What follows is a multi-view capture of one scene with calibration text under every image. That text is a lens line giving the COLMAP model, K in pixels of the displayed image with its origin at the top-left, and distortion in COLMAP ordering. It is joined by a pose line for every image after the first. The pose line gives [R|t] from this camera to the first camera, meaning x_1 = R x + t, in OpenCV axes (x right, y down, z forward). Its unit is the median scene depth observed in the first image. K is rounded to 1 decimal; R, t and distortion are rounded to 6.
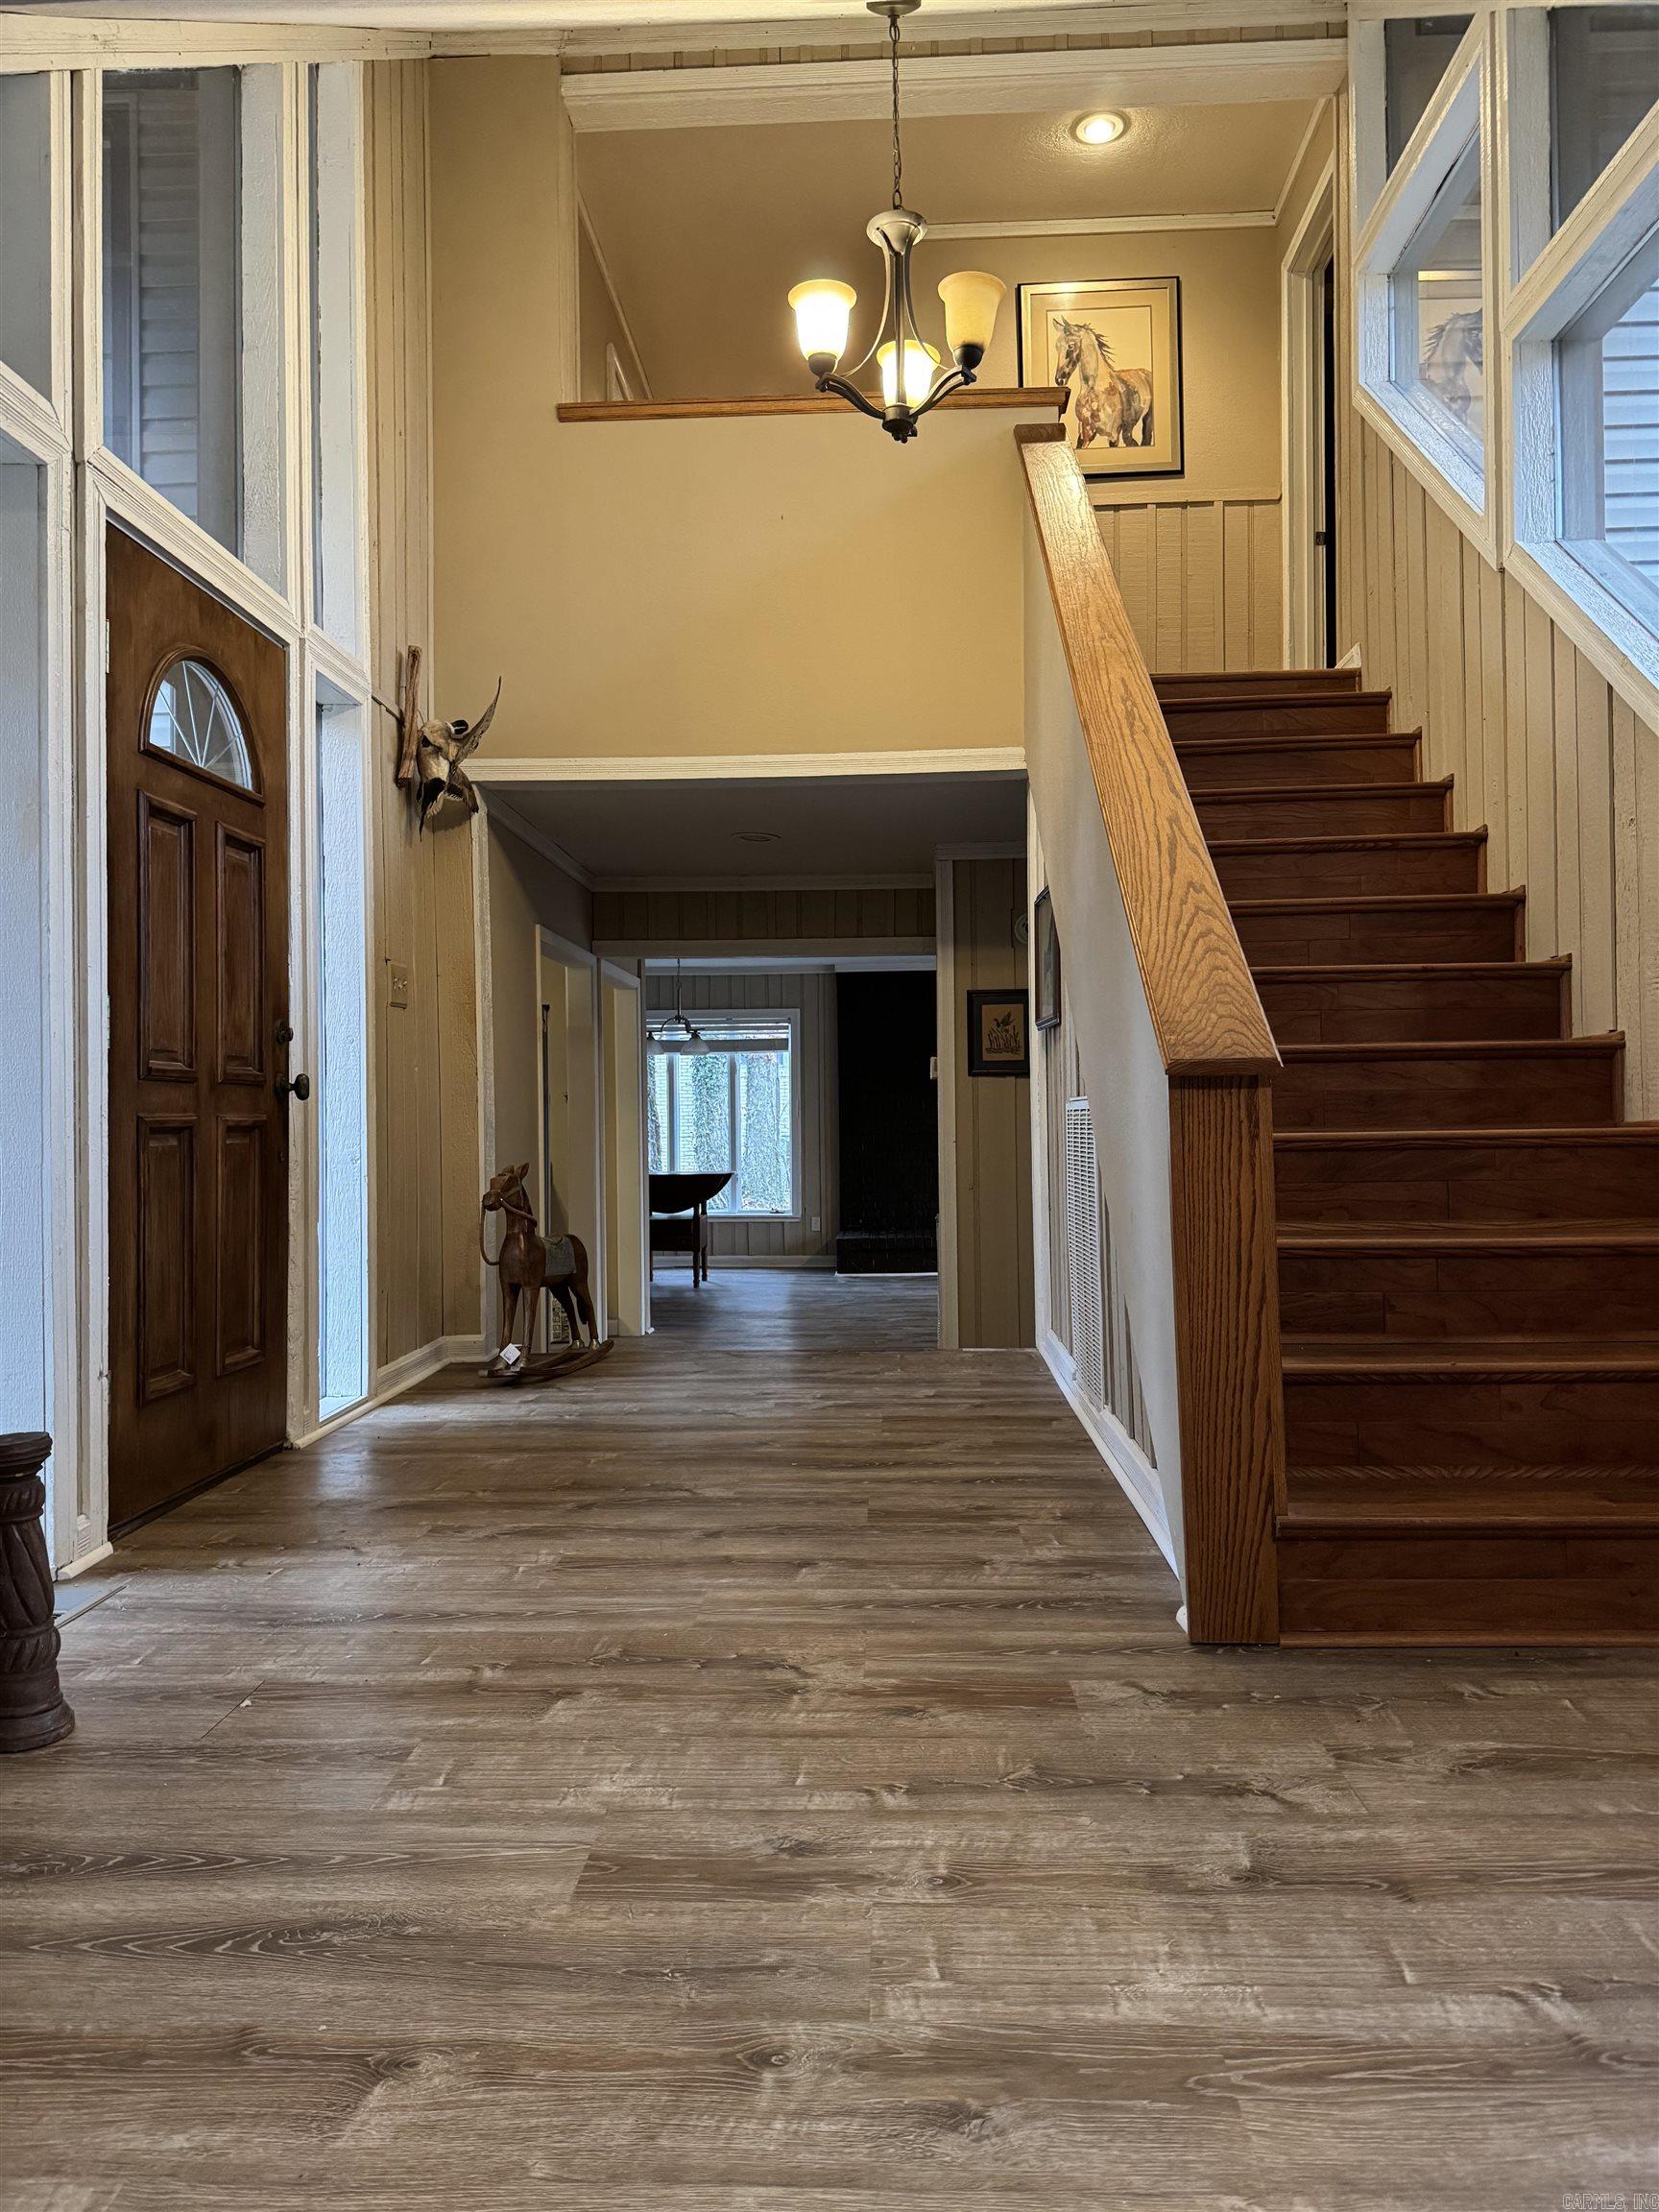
lens RADIAL K [[1563.7, 0, 838.1], [0, 1563.7, 1101.3], [0, 0, 1]] dist [0.045278, -0.058458]
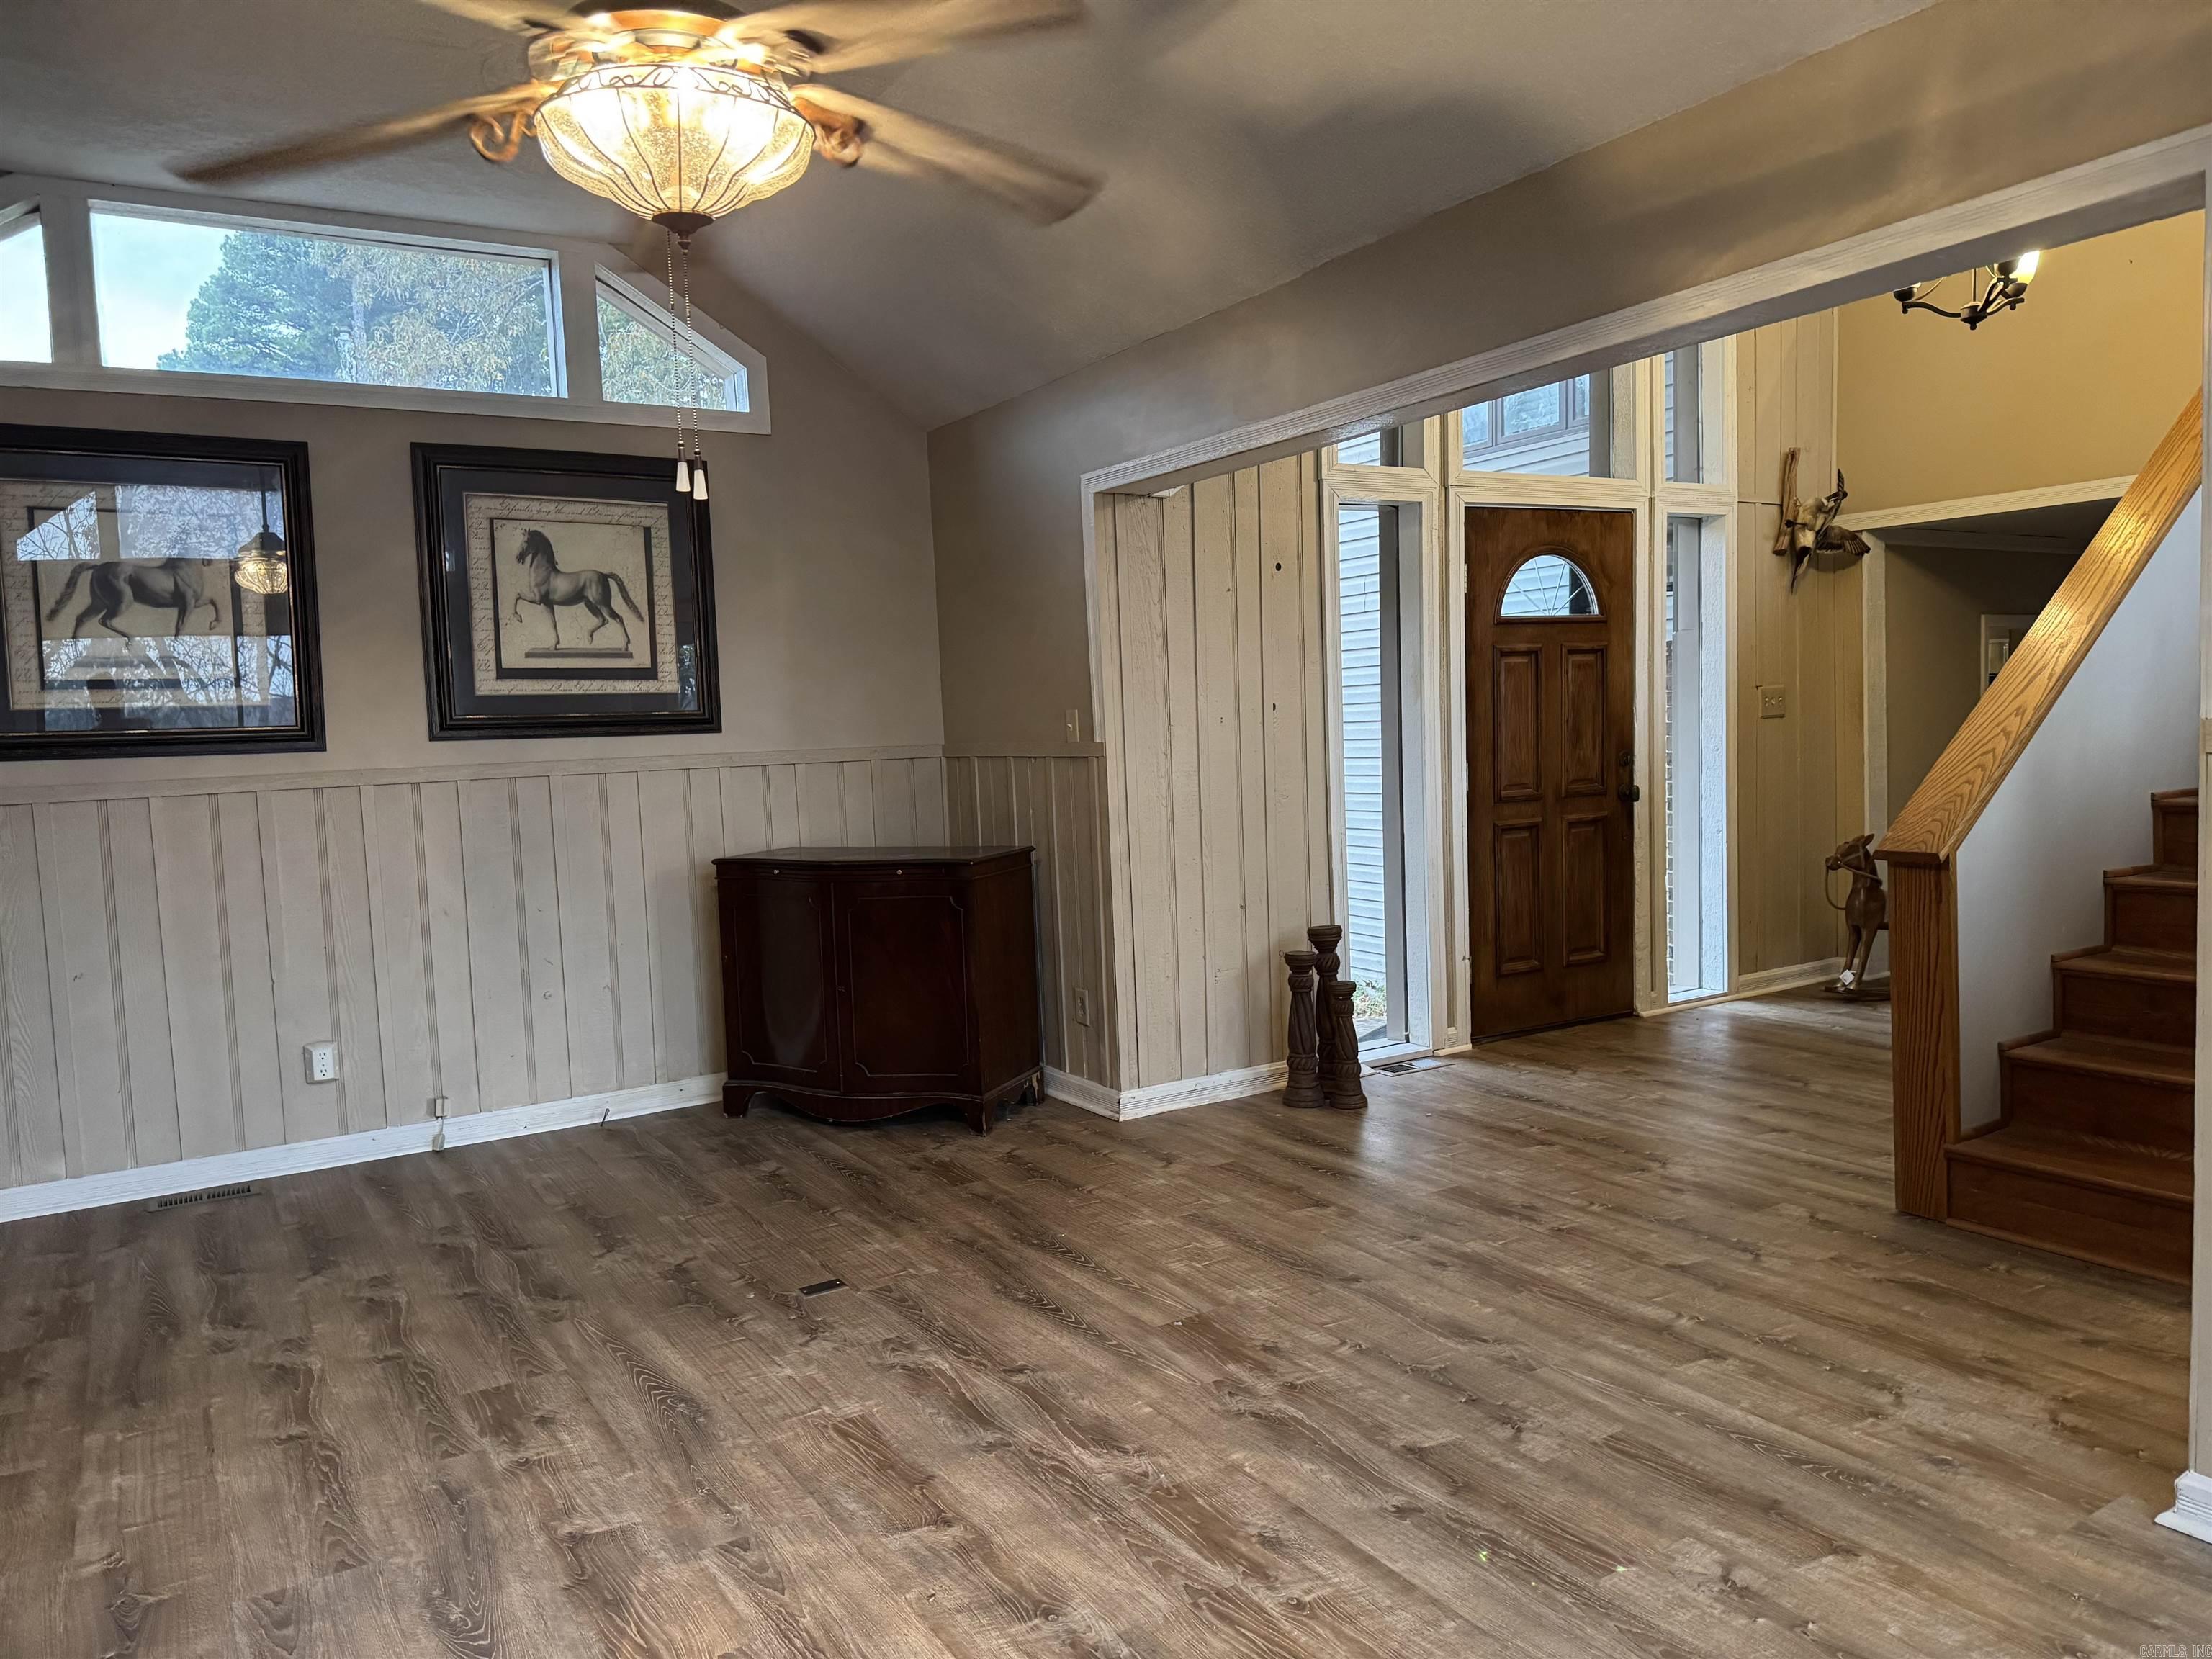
lens RADIAL K [[1563.7, 0, 1091.4], [0, 1563.7, 823.6], [0, 0, 1]] dist [0.045278, -0.058458]
pose [[0.553160, 0.051140, -0.831504, 0.820960], [0.037310, 0.995592, 0.086052, -0.164848], [0.832239, -0.078624, 0.548814, -0.405558]]
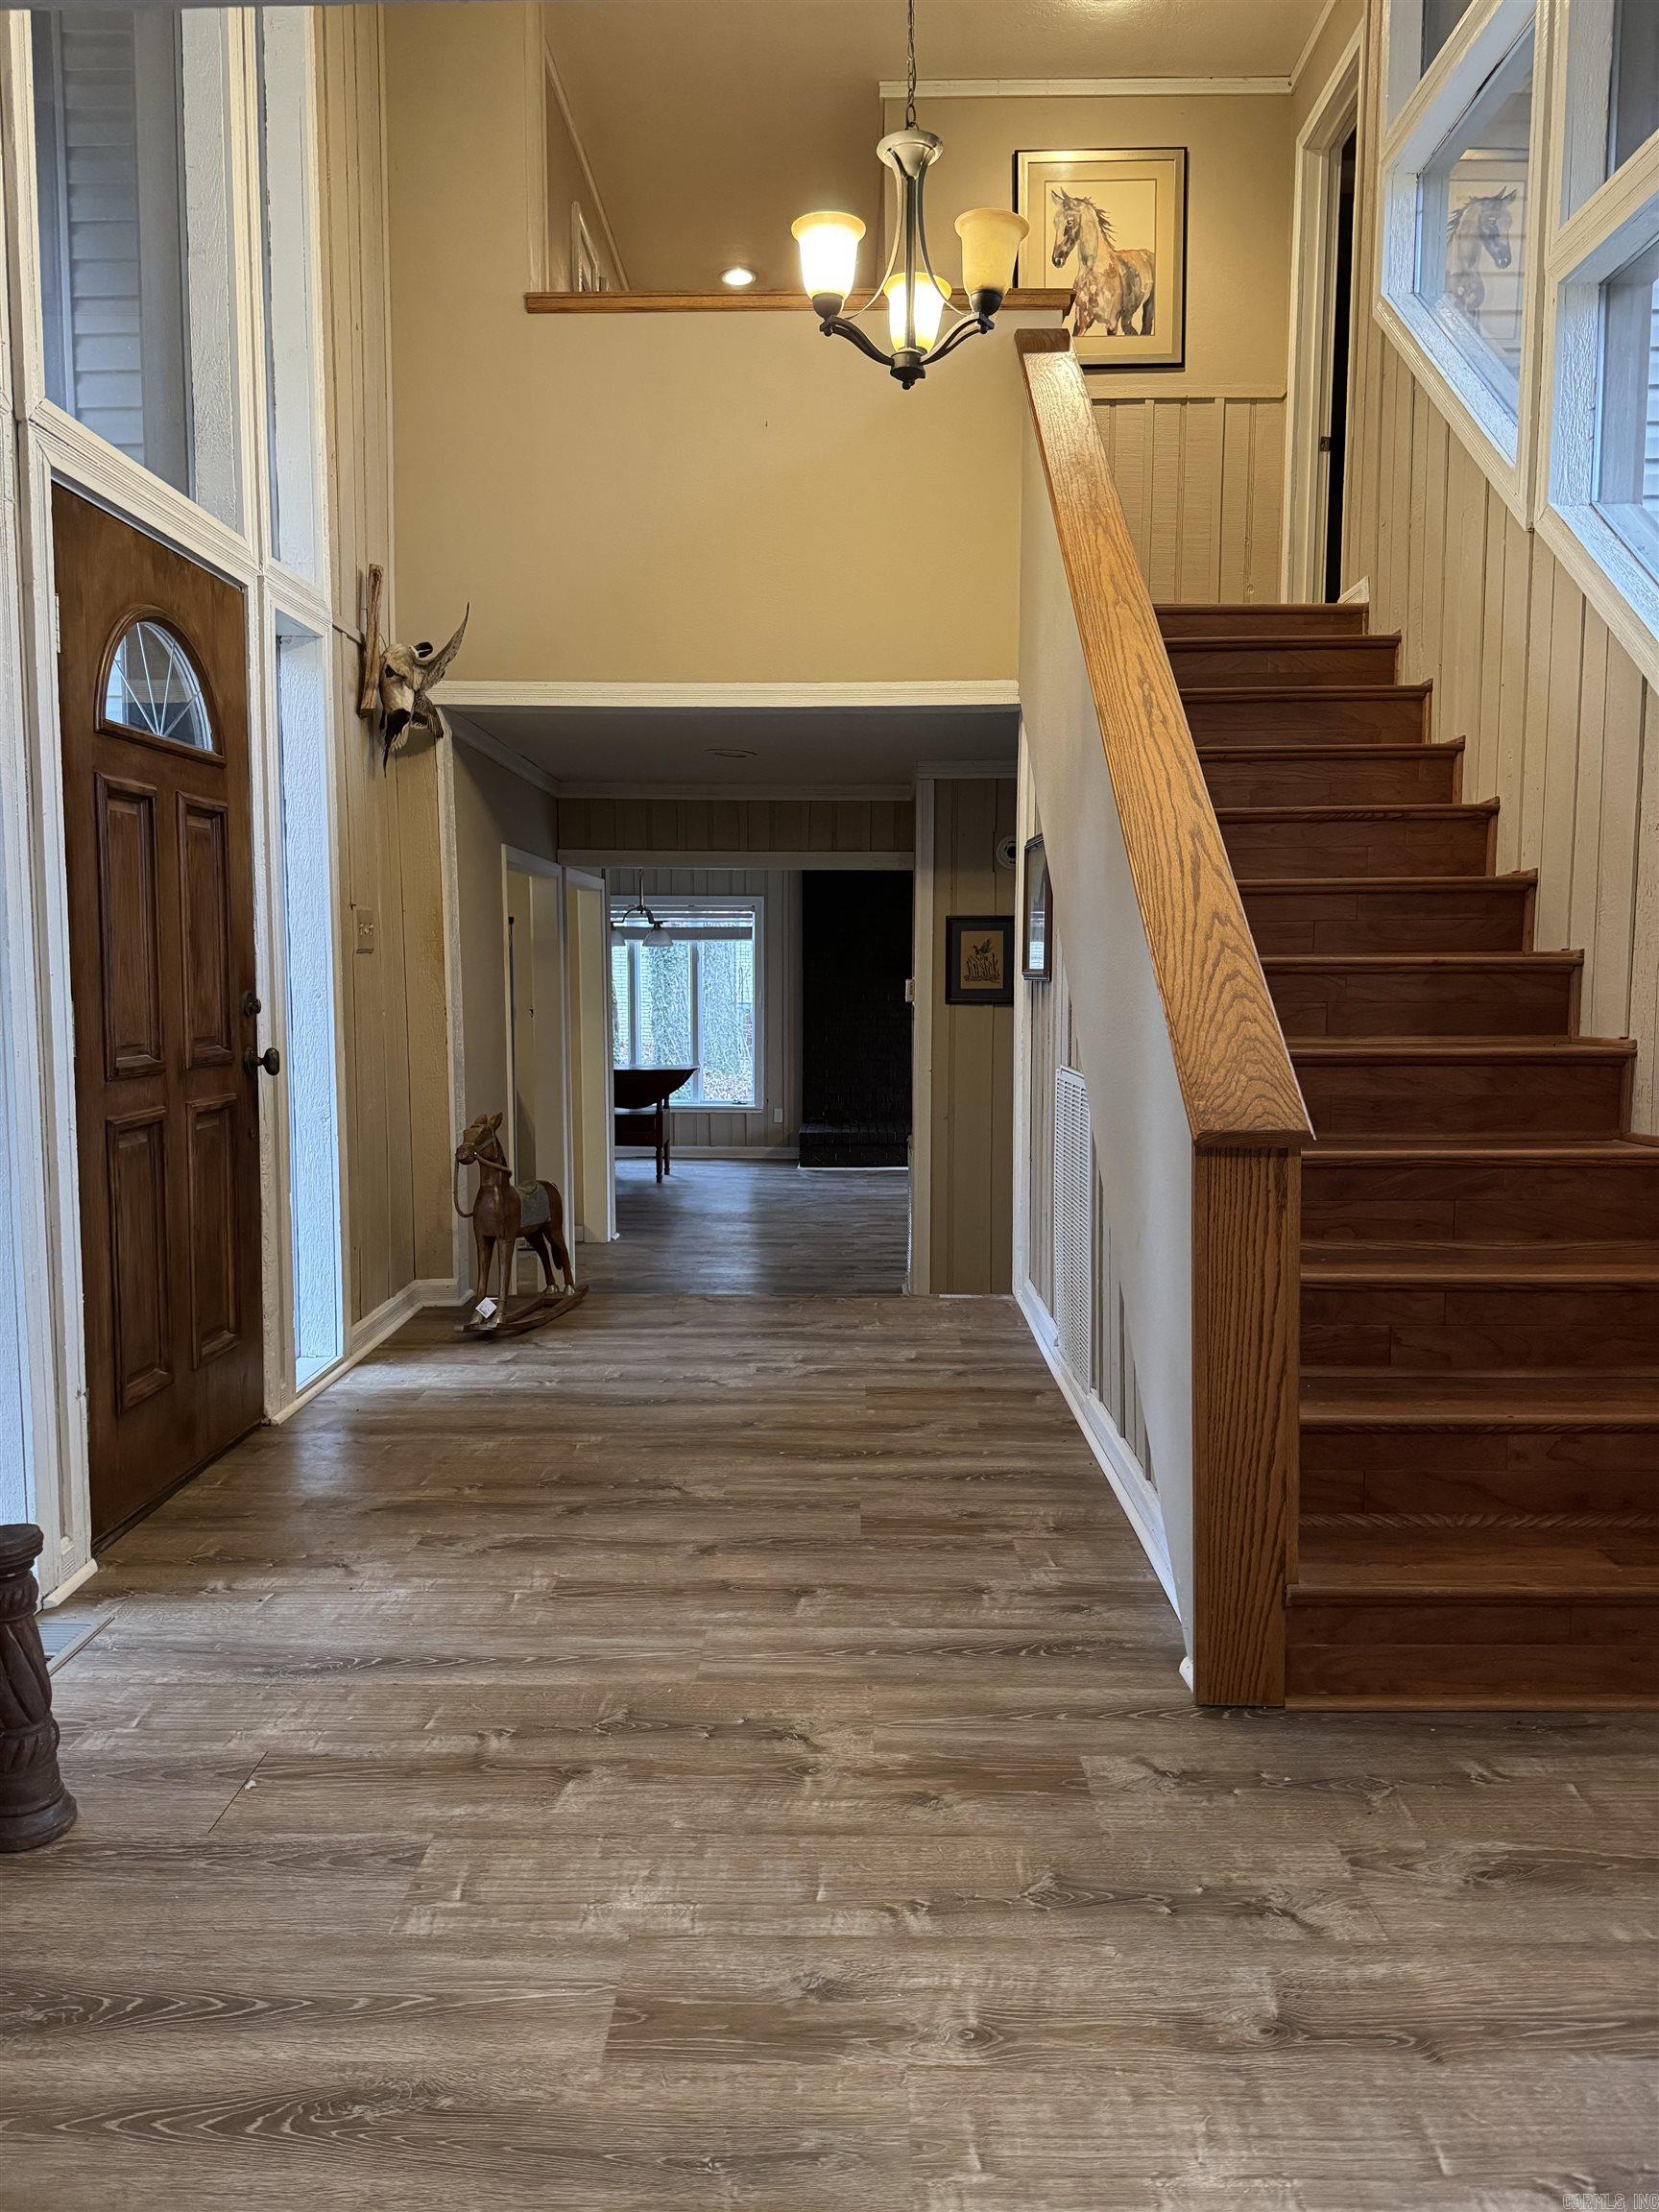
lens RADIAL K [[1563.7, 0, 834.0], [0, 1563.7, 1109.8], [0, 0, 1]] dist [0.045278, -0.058458]
pose [[0.999491, 0.010930, 0.029969, -0.031033], [-0.013942, 0.994666, 0.102203, -0.099949], [-0.028692, -0.102568, 0.994312, 0.035852]]
